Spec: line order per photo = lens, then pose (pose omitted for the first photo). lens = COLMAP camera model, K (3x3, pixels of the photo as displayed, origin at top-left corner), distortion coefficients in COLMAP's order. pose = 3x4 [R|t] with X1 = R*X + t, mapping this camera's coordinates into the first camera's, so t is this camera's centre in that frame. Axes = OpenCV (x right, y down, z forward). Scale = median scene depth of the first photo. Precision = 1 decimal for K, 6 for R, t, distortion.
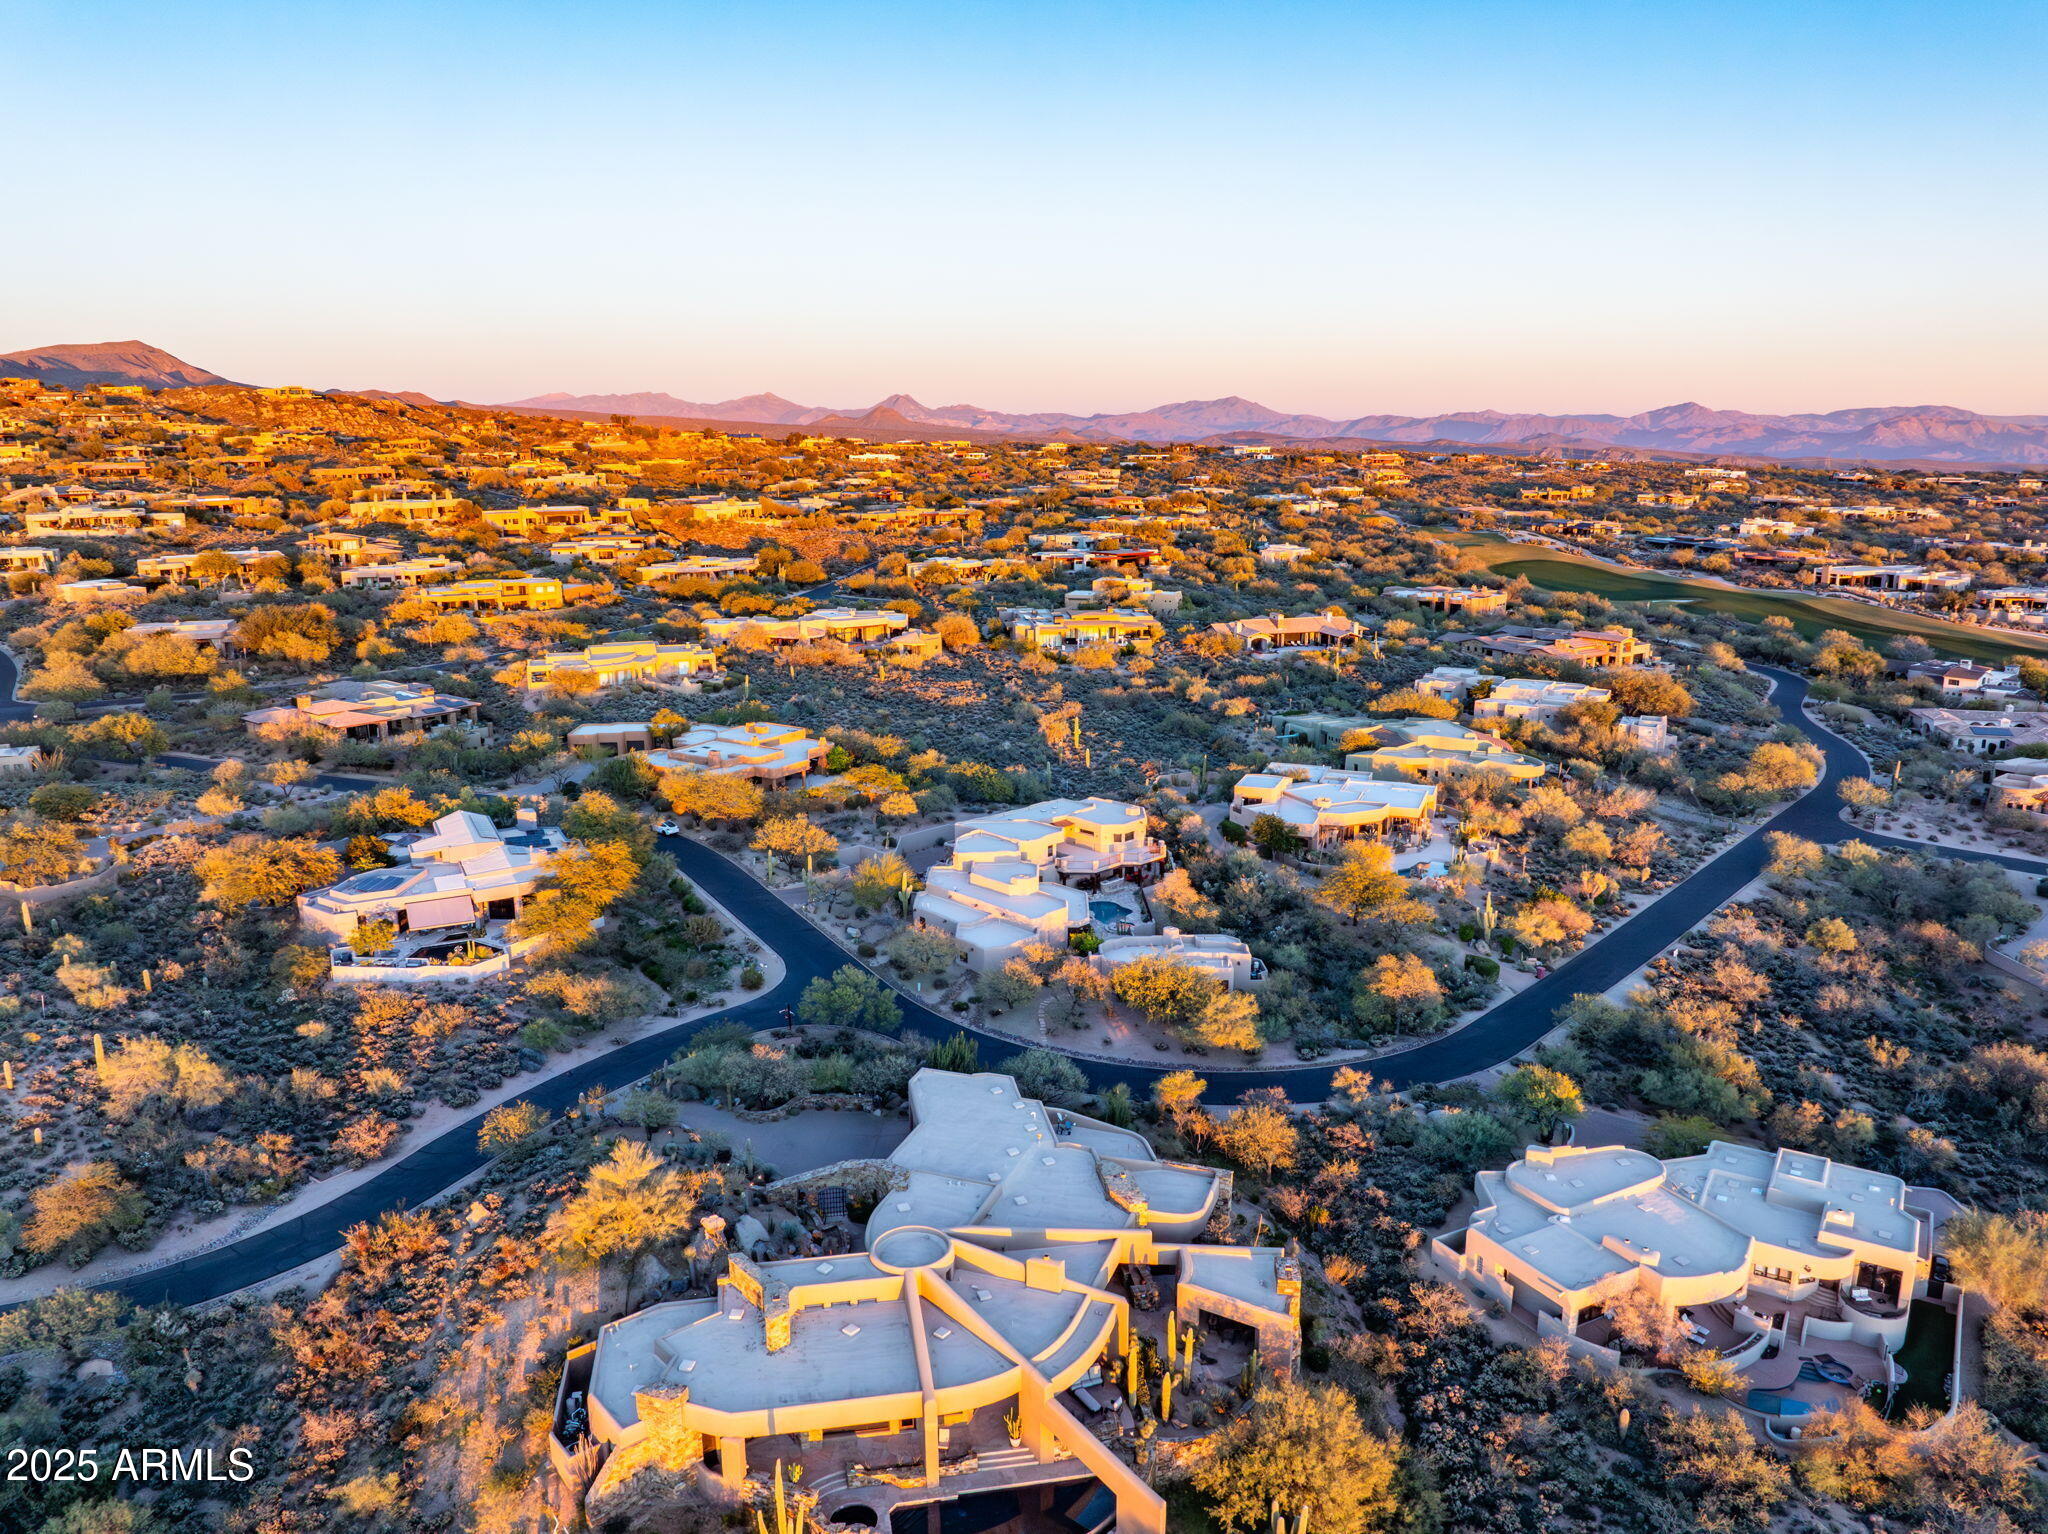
lens RADIAL K [[1446.9, 0, 1029.9], [0, 1446.9, 759.7], [0, 0, 1]] dist [-0.036565, 0.000840]
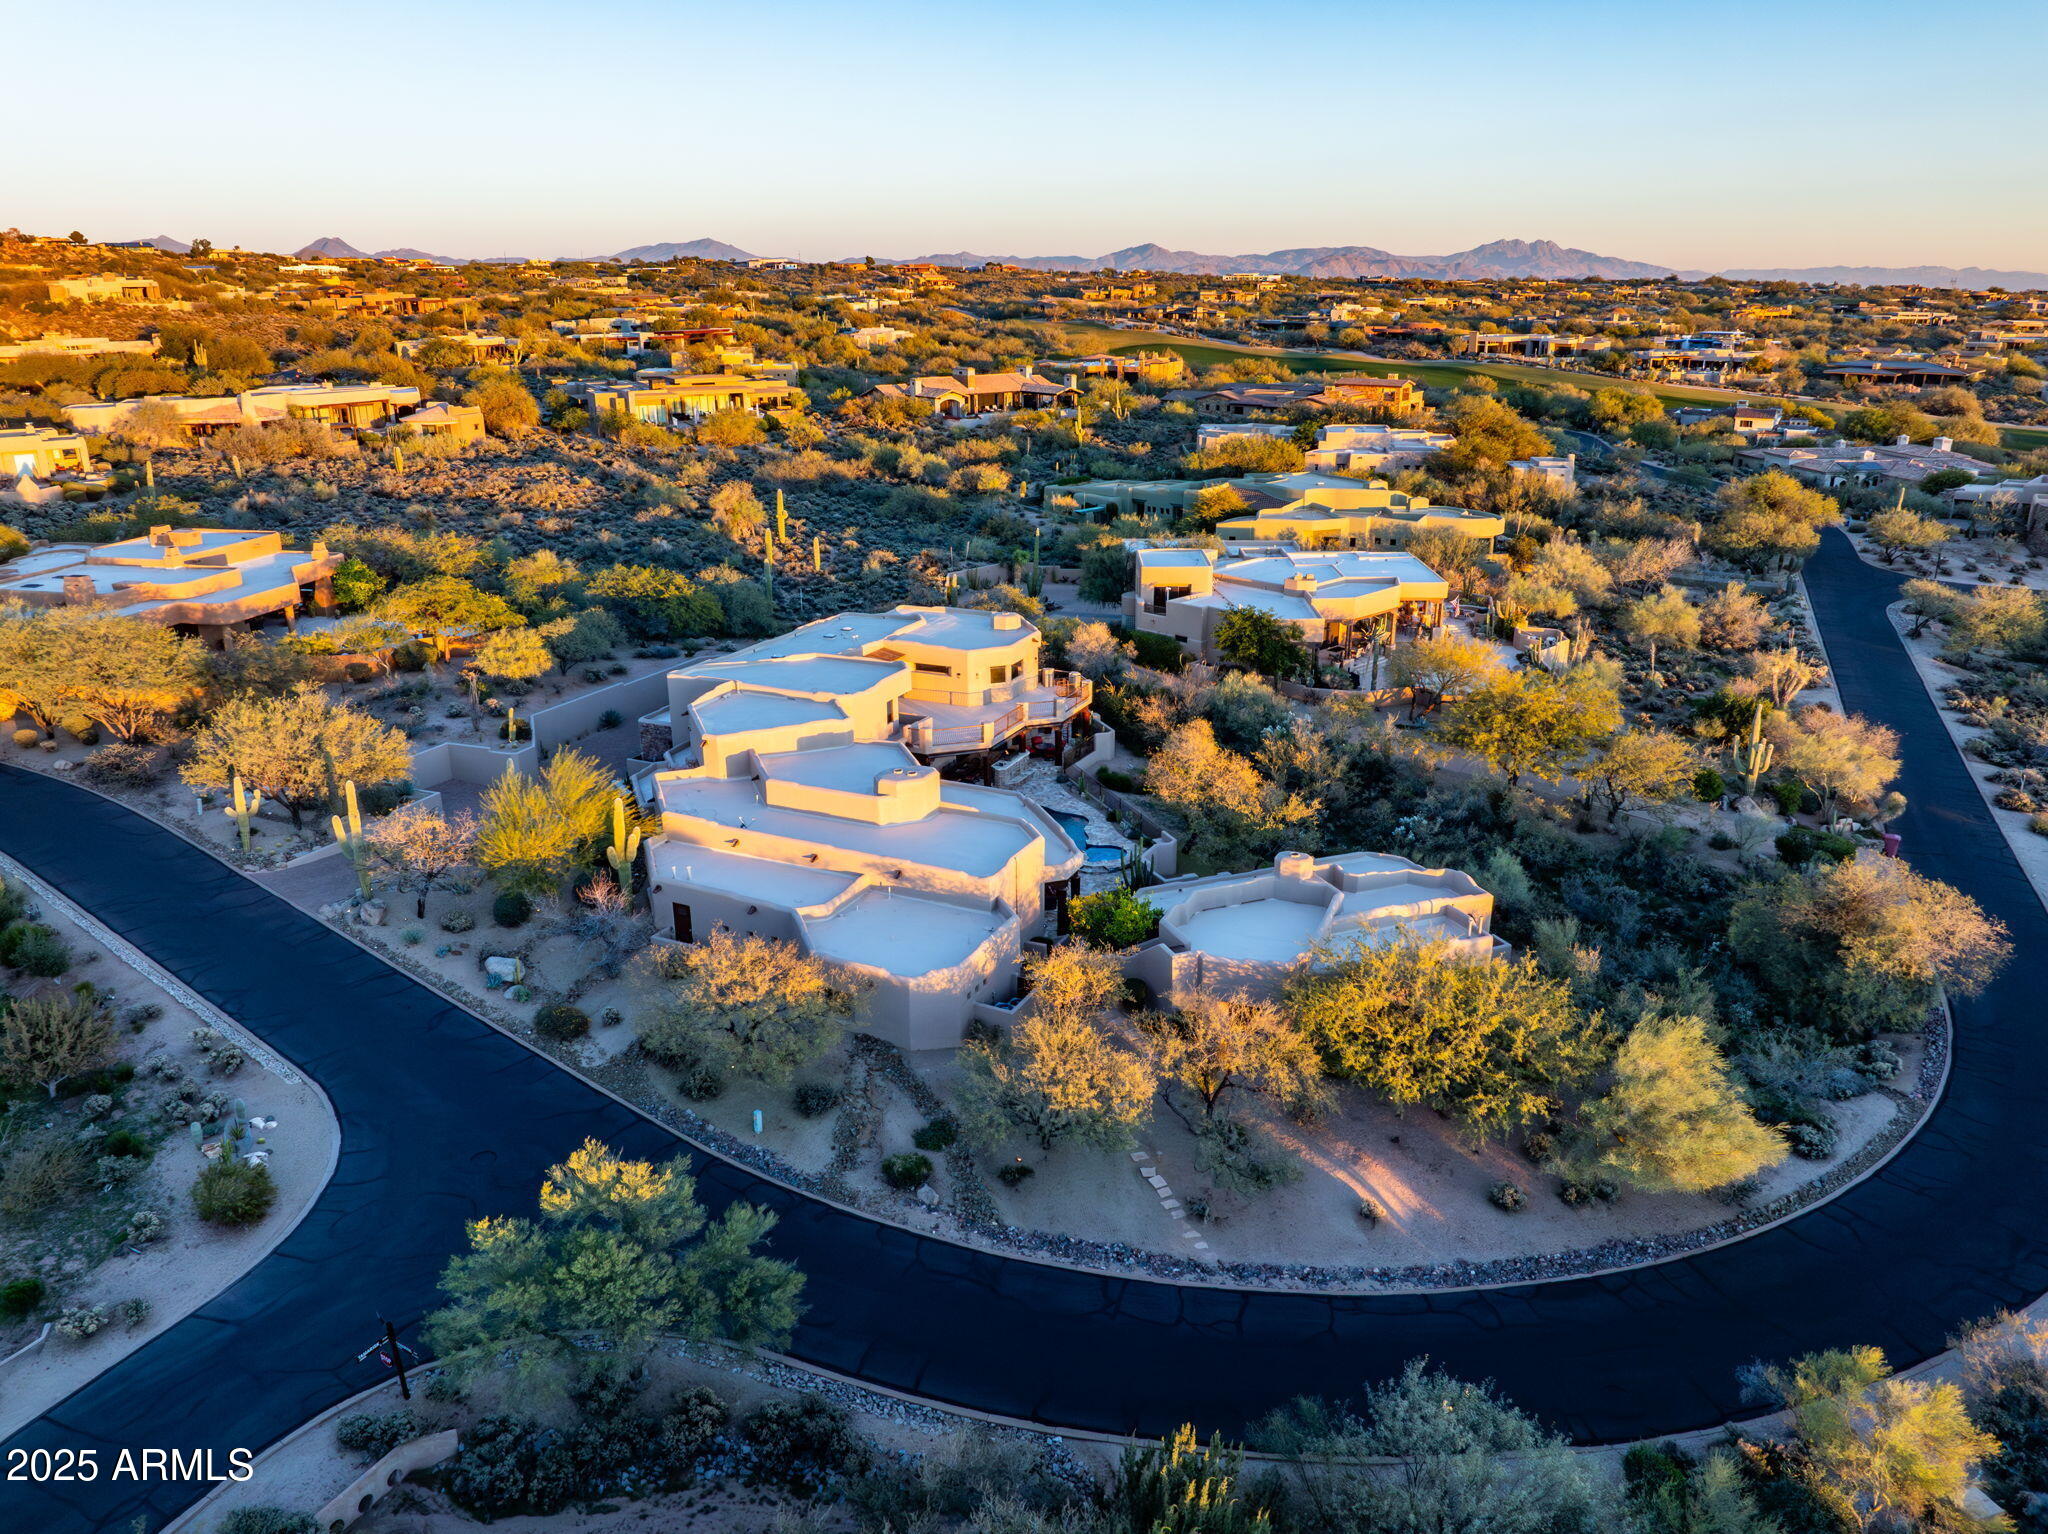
lens RADIAL K [[1446.9, 0, 1029.9], [0, 1446.9, 759.7], [0, 0, 1]] dist [-0.036565, 0.000840]
pose [[0.940542, -0.108893, 0.321751, -0.079506], [0.076547, 0.990805, 0.111565, 0.023710], [-0.330941, -0.080302, 0.940229, 0.440468]]
